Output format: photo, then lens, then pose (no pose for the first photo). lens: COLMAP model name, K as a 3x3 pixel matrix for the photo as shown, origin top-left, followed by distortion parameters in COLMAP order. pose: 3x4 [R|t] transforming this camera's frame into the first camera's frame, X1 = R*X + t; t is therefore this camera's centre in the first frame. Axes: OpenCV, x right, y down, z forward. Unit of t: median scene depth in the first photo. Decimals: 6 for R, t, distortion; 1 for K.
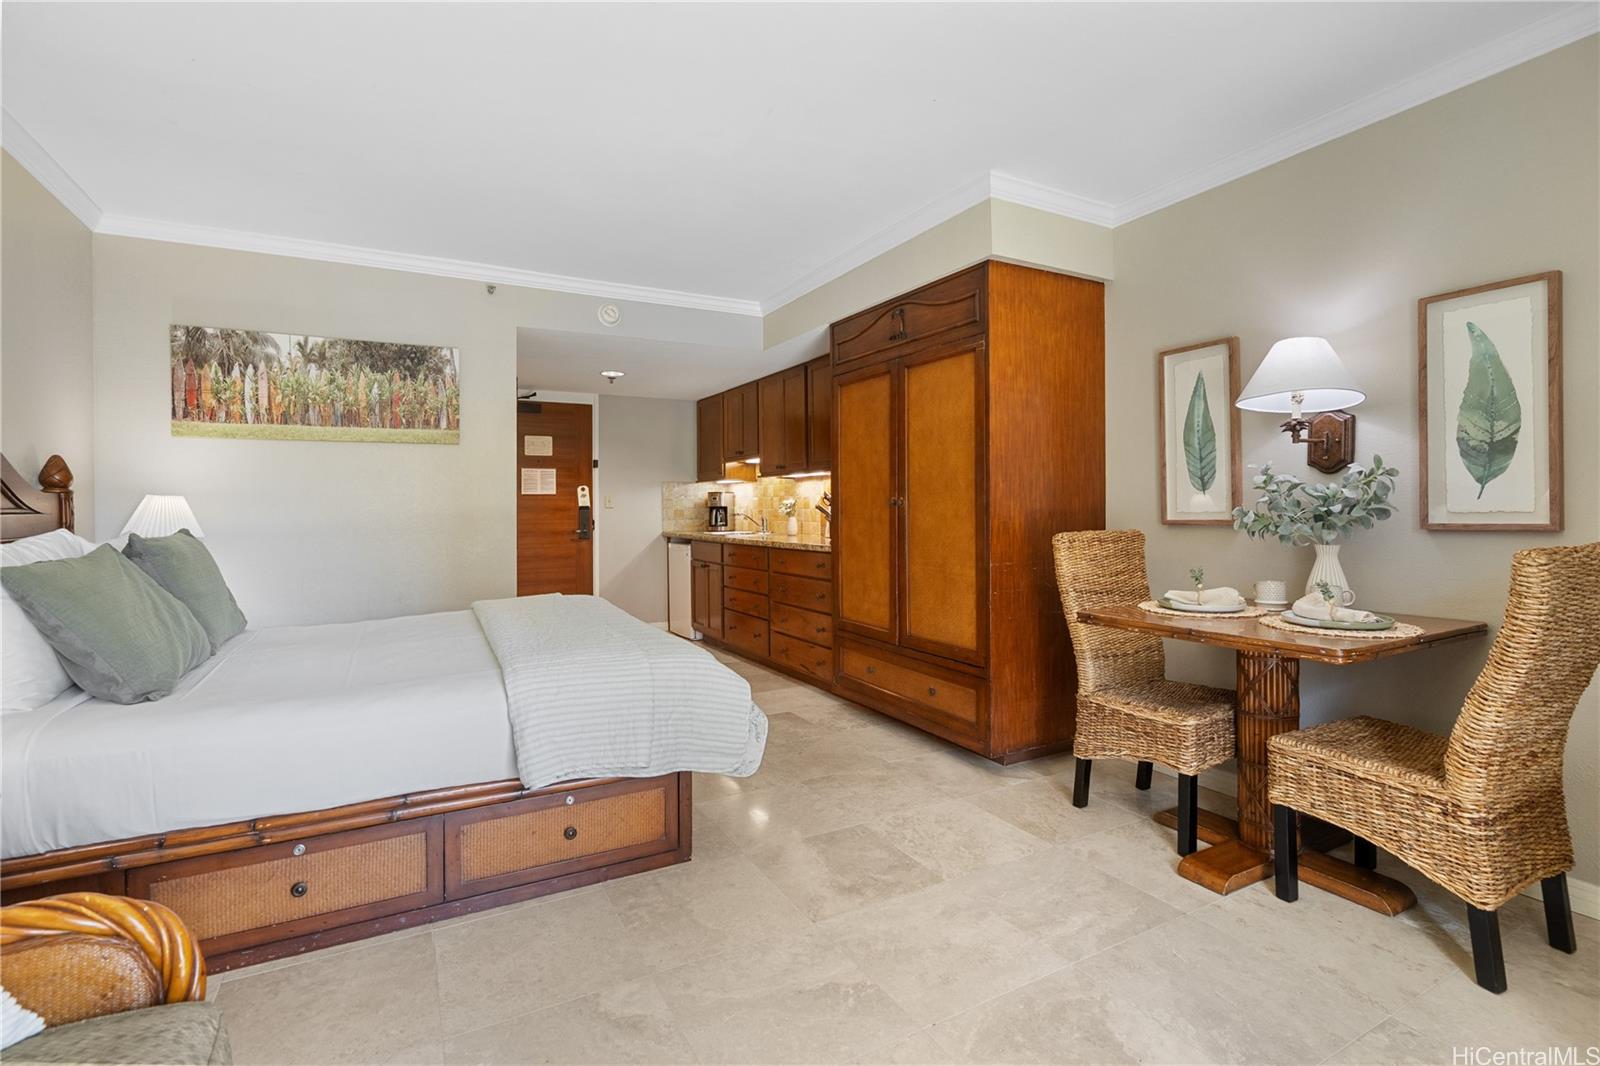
lens RADIAL K [[730.4, 0, 786.9], [0, 730.4, 504.4], [0, 0, 1]] dist [-0.005161, 0.000449]
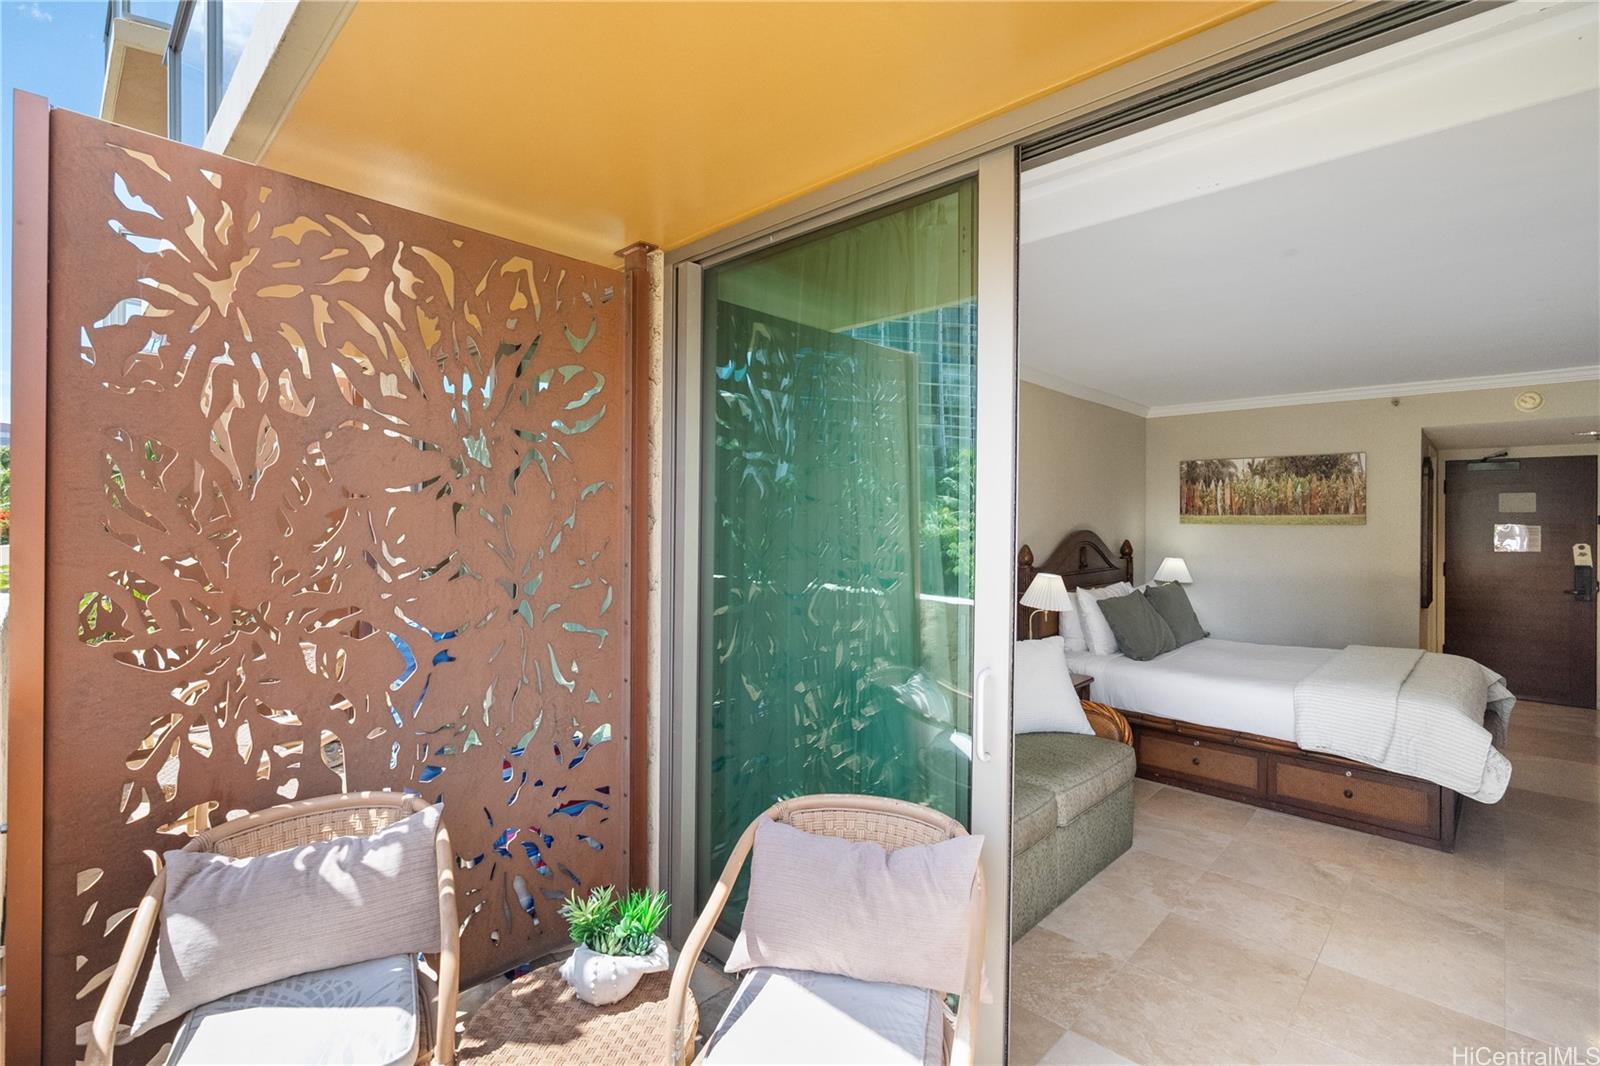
lens RADIAL K [[730.4, 0, 798.6], [0, 730.4, 524.2], [0, 0, 1]] dist [-0.005161, 0.000449]
pose [[0.311722, 0.015602, -0.950045, 0.540172], [-0.006954, 0.999876, 0.014138, -0.106795], [0.950148, 0.002200, 0.311792, -0.428678]]
